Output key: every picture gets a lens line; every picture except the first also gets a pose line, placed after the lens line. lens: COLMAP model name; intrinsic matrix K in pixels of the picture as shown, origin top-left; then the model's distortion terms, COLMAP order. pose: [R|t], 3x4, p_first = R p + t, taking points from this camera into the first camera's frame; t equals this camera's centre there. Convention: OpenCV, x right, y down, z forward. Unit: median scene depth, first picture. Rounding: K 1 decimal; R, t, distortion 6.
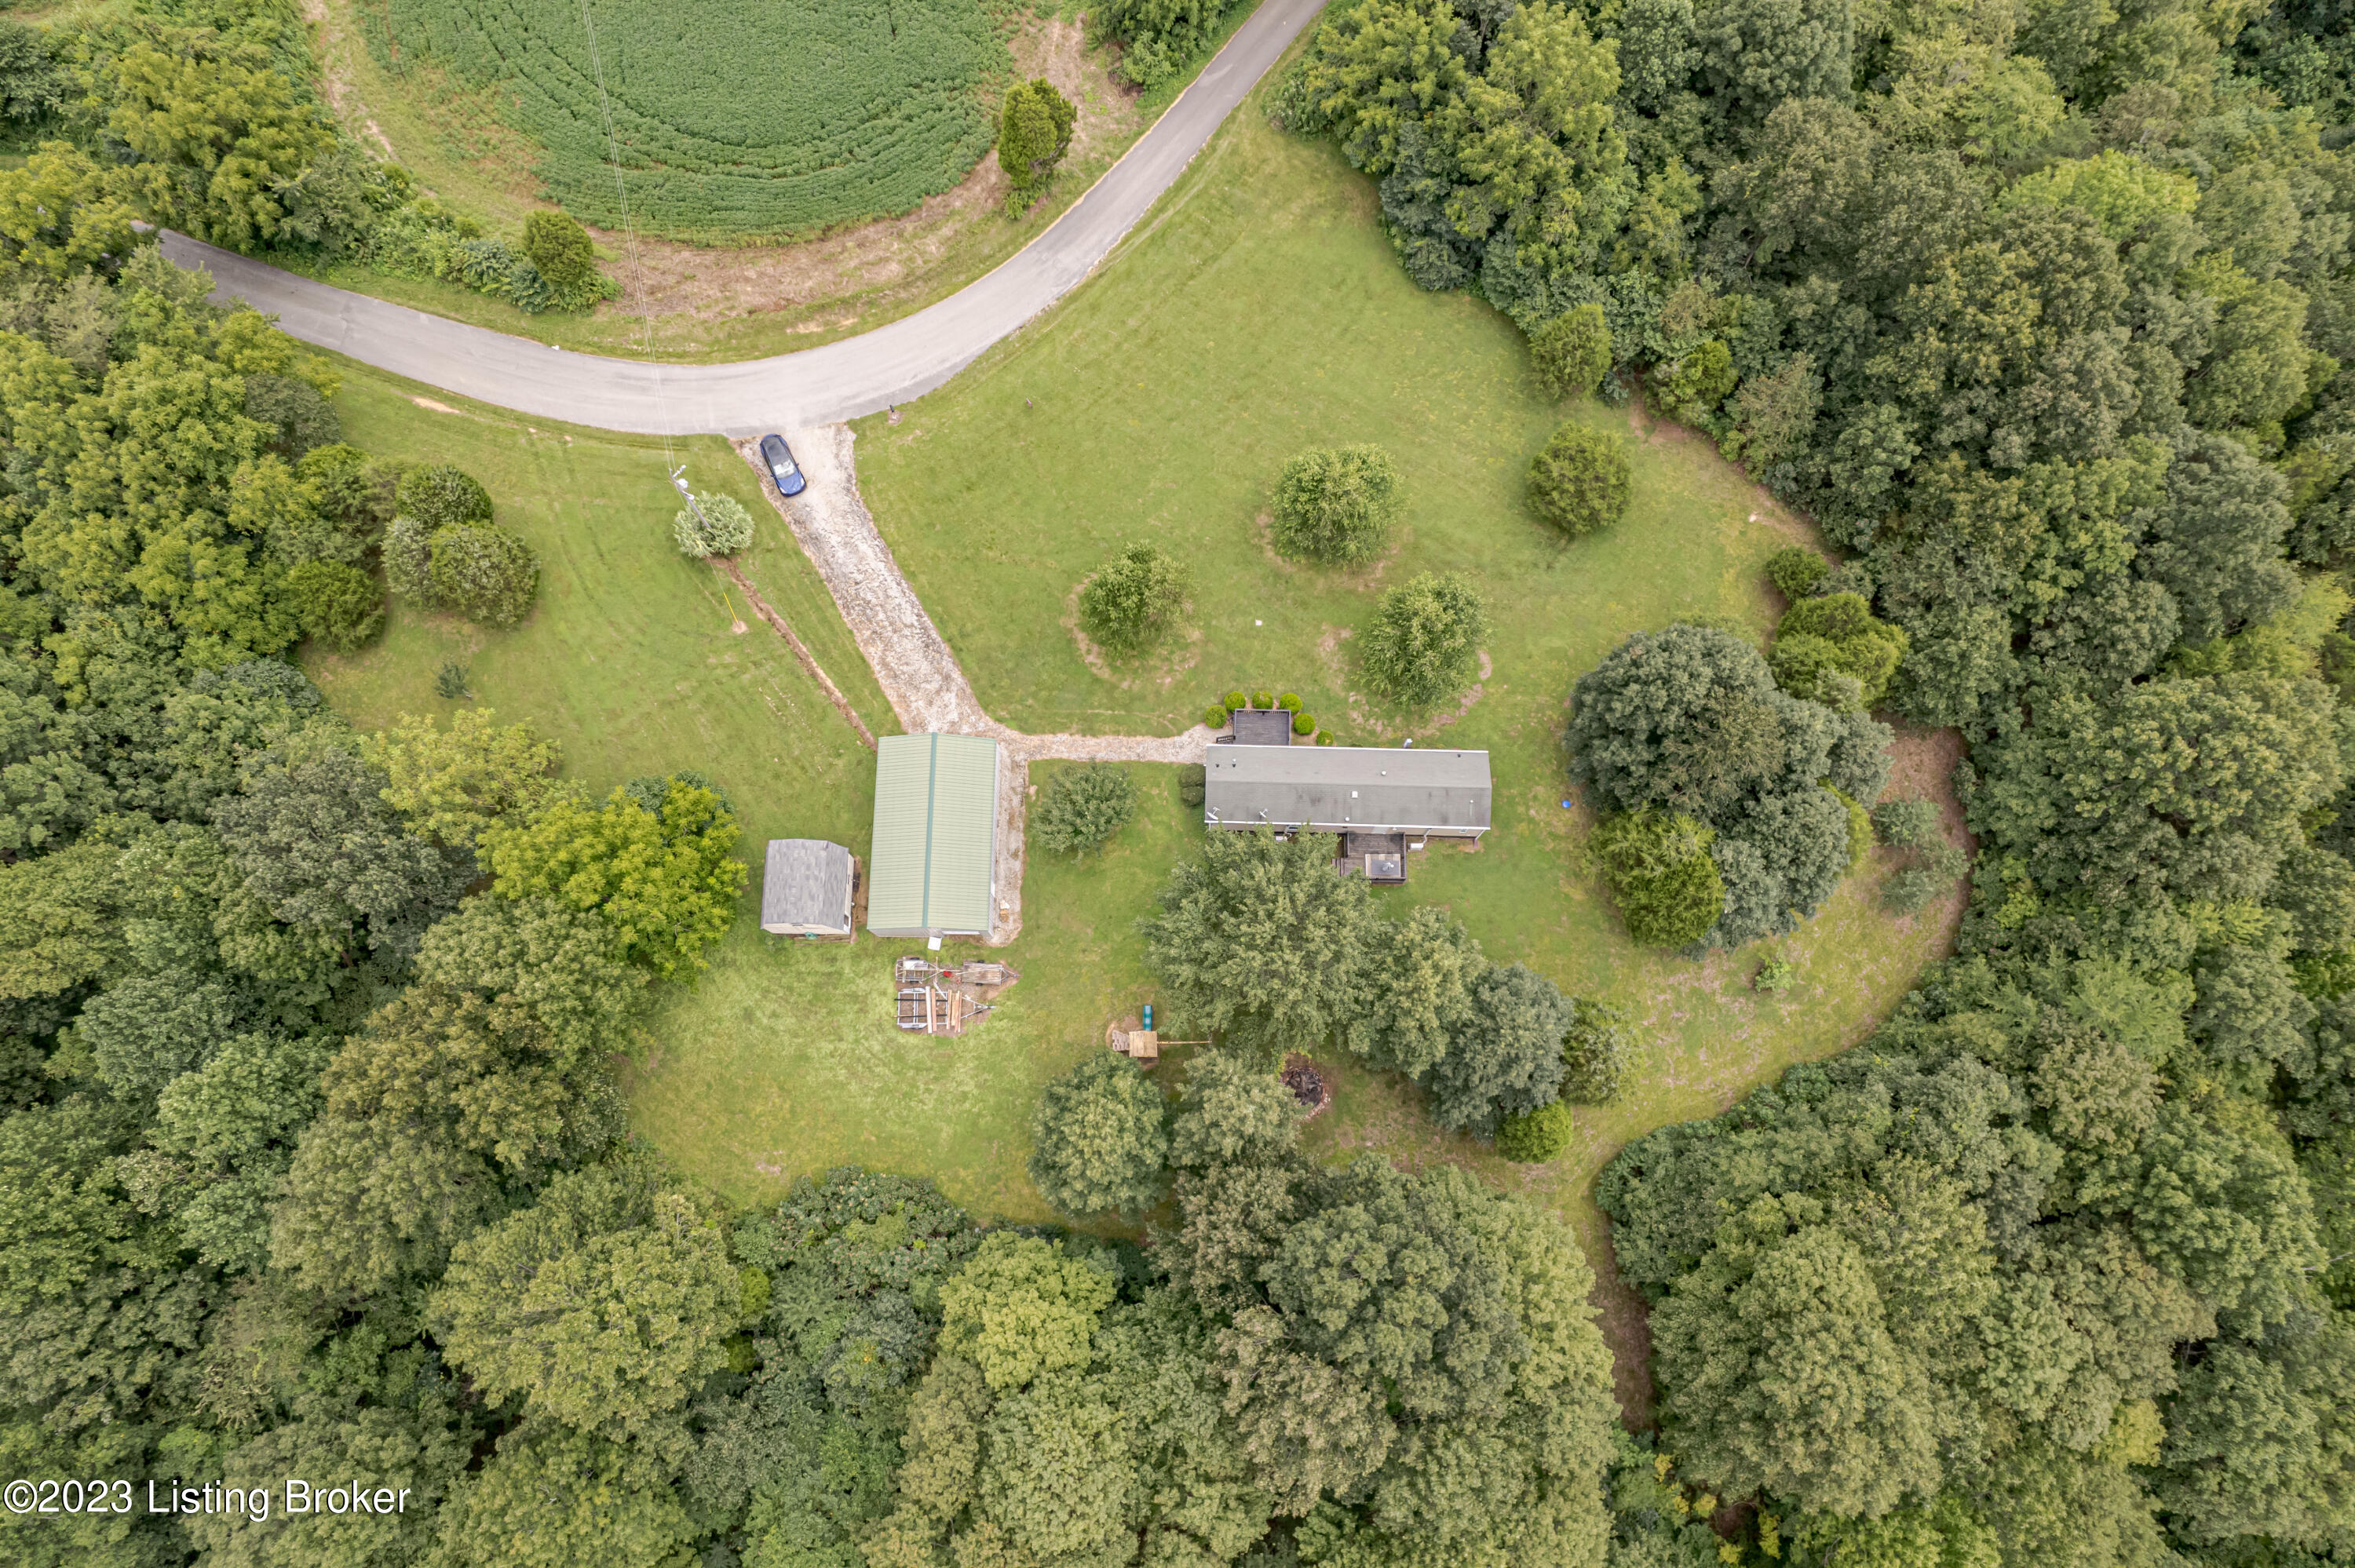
lens RADIAL K [[1498.1, 0, 1177.5], [0, 1498.1, 784.0], [0, 0, 1]] dist [-0.067021, 0.055316]
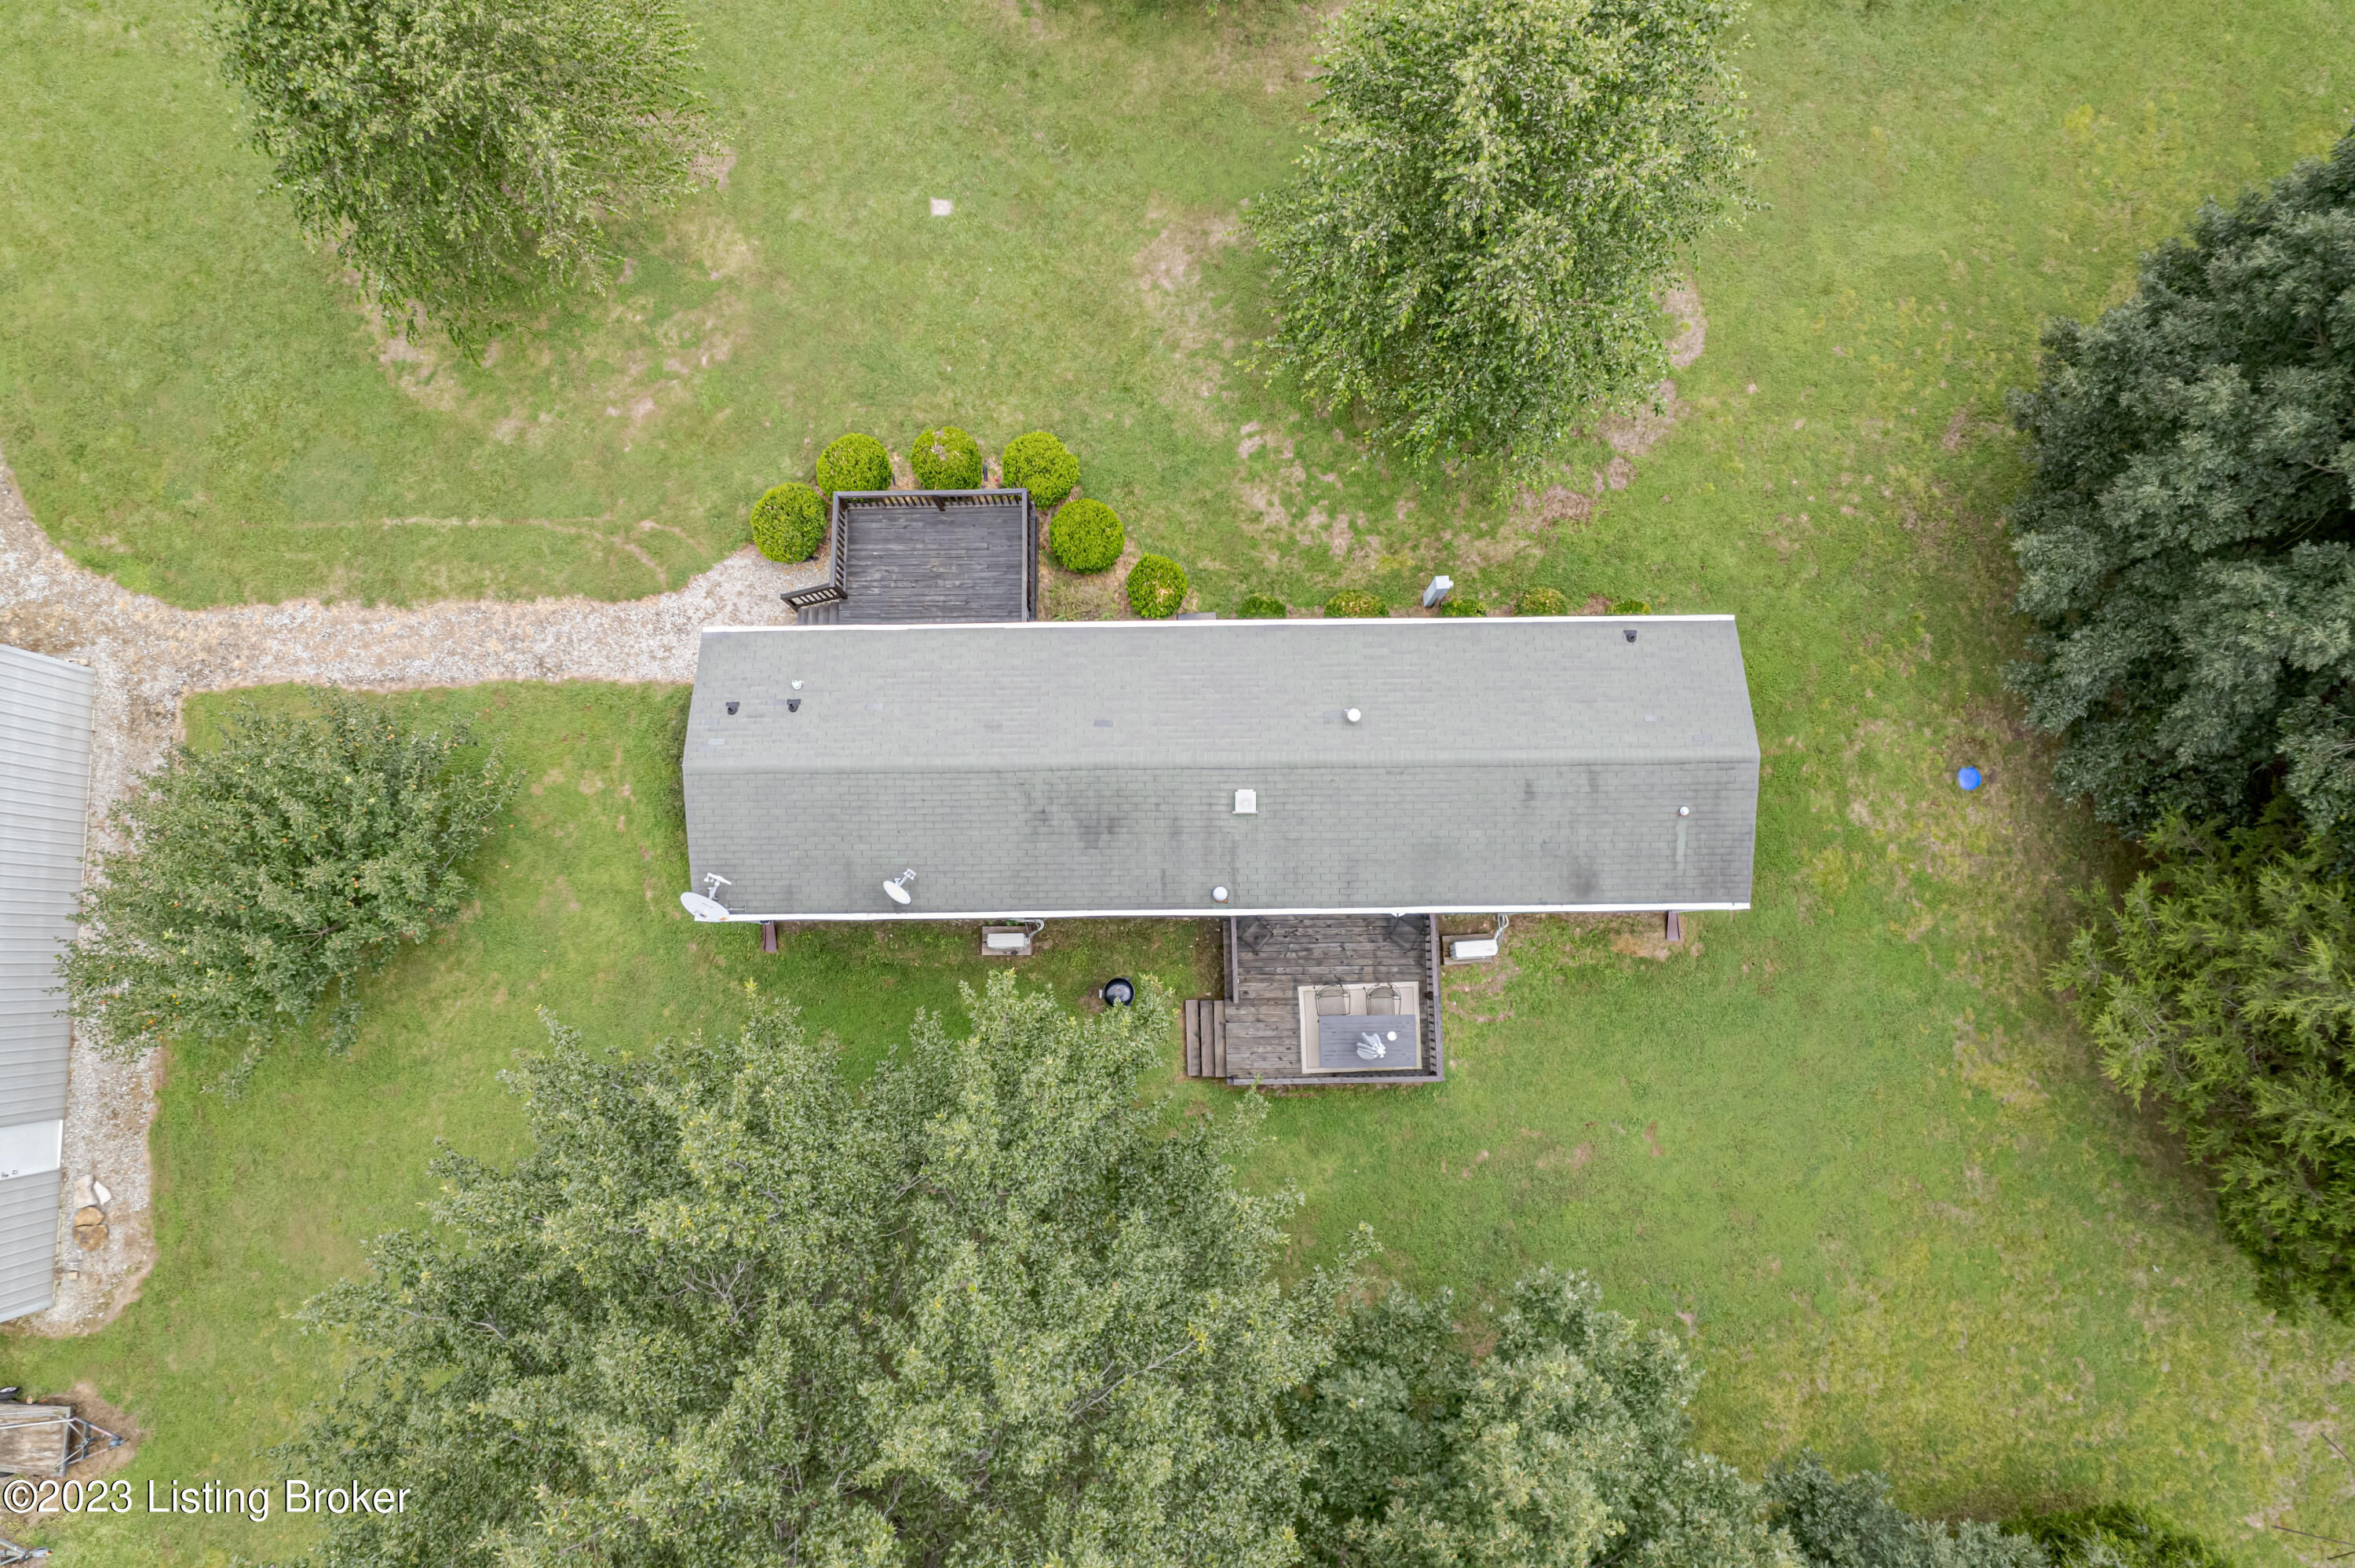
lens RADIAL K [[1498.1, 0, 1177.5], [0, 1498.1, 784.0], [0, 0, 1]] dist [-0.067021, 0.055316]
pose [[0.999356, -0.035364, -0.006123, 0.104666], [0.035860, 0.990885, 0.129848, -0.029722], [0.001475, -0.129983, 0.991515, 0.712579]]
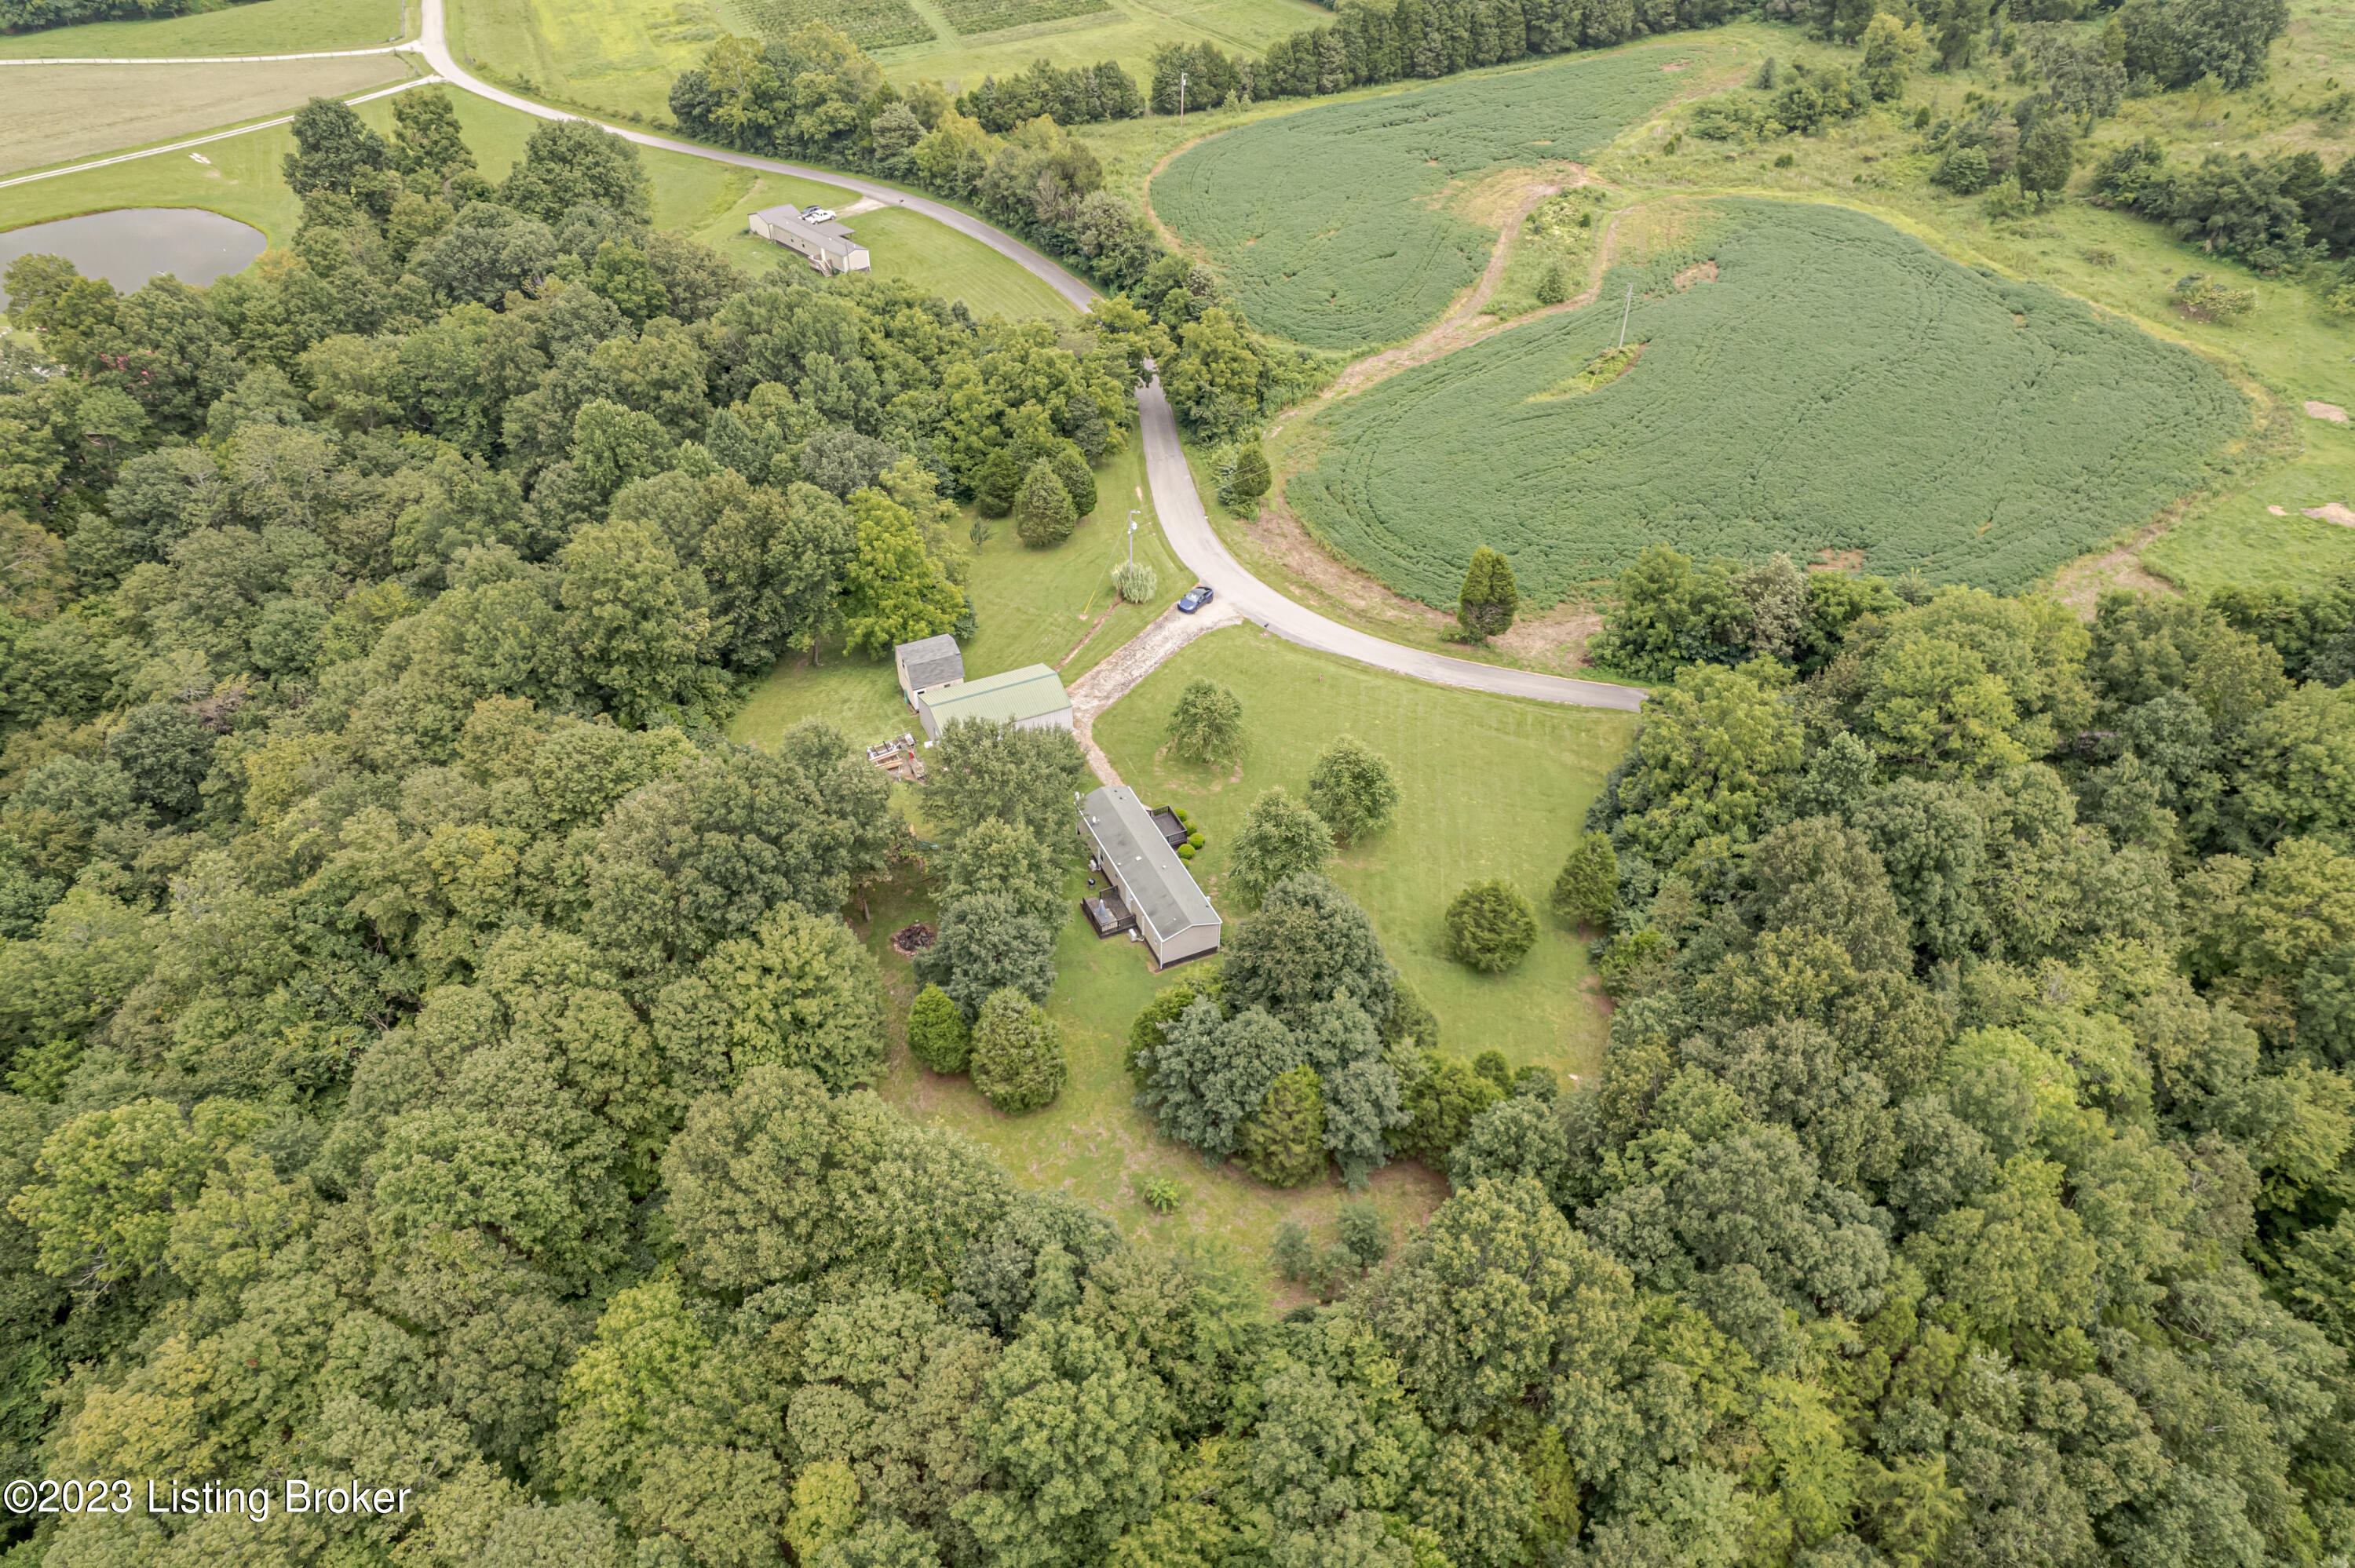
lens RADIAL K [[1498.1, 0, 1177.5], [0, 1498.1, 784.0], [0, 0, 1]] dist [-0.067021, 0.055316]
pose [[0.442686, 0.574998, -0.688045, 0.935444], [-0.872184, 0.454238, -0.181555, 0.173226], [0.208142, 0.680474, 0.702589, 0.064439]]
